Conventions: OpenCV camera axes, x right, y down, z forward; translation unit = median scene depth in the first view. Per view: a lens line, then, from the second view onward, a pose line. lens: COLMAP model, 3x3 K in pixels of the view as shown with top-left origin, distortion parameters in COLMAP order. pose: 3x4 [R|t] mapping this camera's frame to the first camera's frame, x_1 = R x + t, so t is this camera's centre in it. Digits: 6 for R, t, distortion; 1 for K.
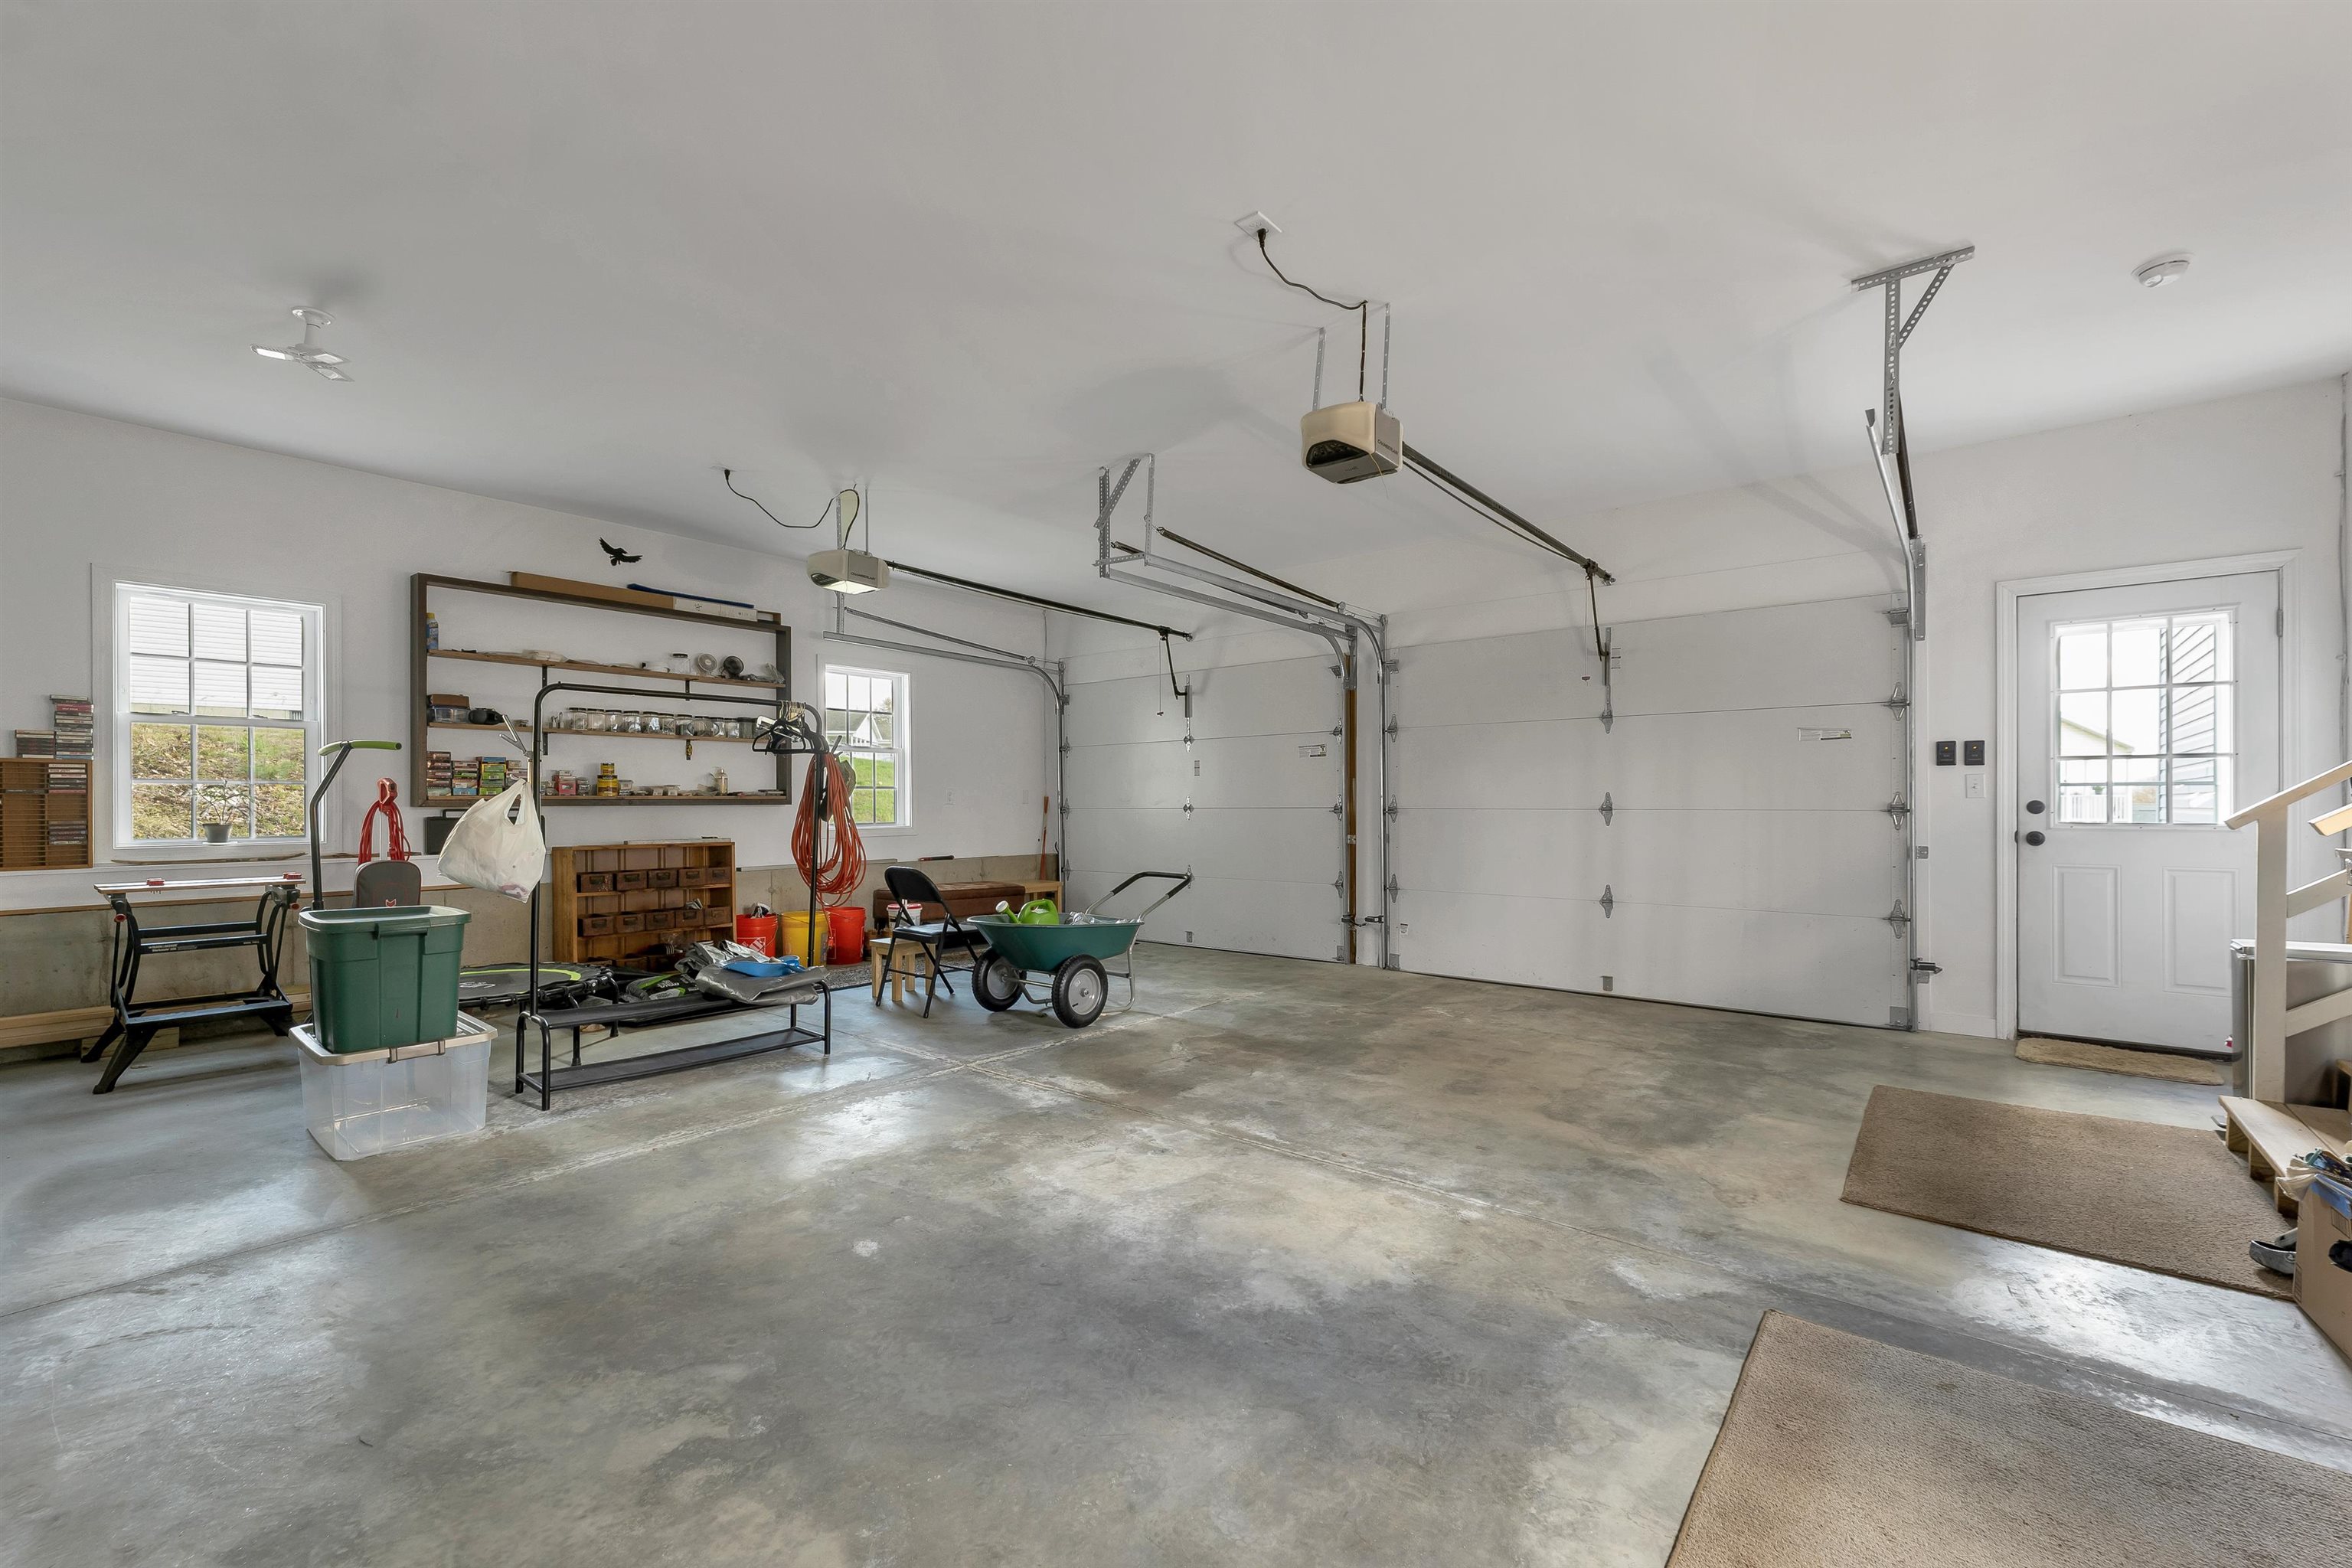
lens RADIAL K [[966.2, 0, 1171.6], [0, 966.2, 799.2], [0, 0, 1]] dist [0.000832, 0.000043]
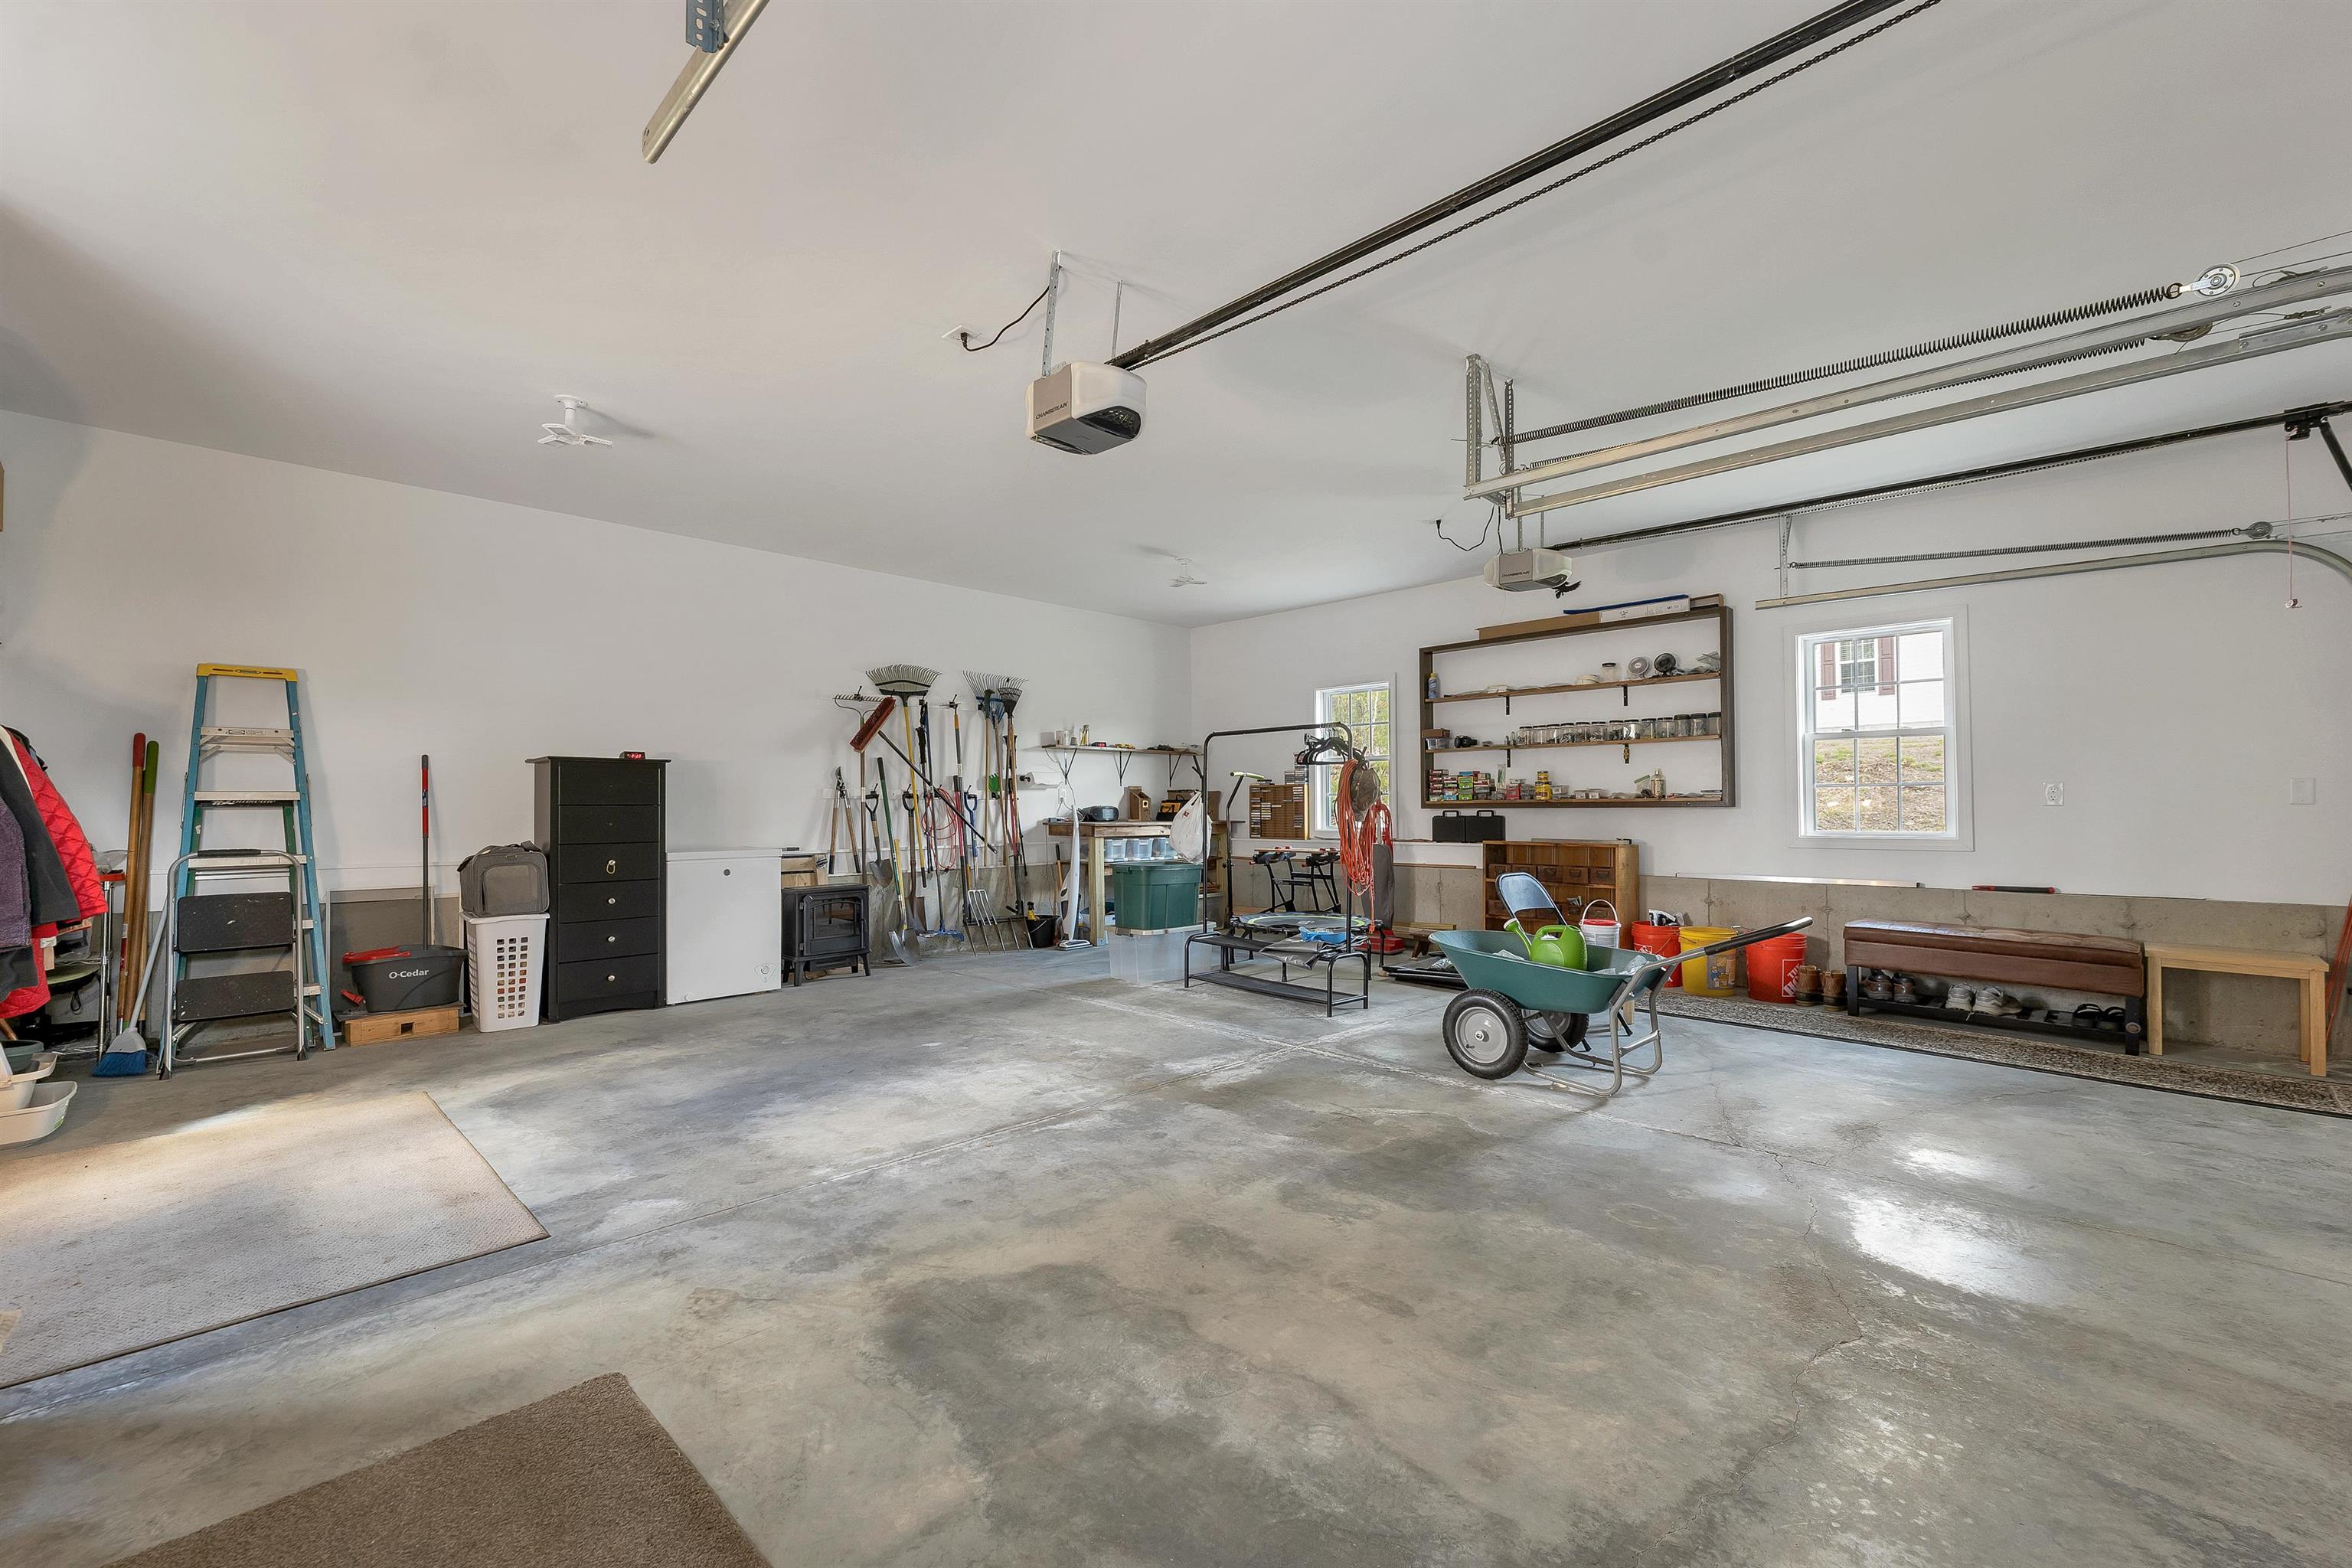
lens RADIAL K [[966.2, 0, 1171.6], [0, 966.2, 799.2], [0, 0, 1]] dist [0.000832, 0.000043]
pose [[-0.085993, -0.008603, -0.996259, 1.061900], [0.005554, 0.999943, -0.009114, 0.006991], [0.996280, -0.006317, -0.085941, 1.142436]]
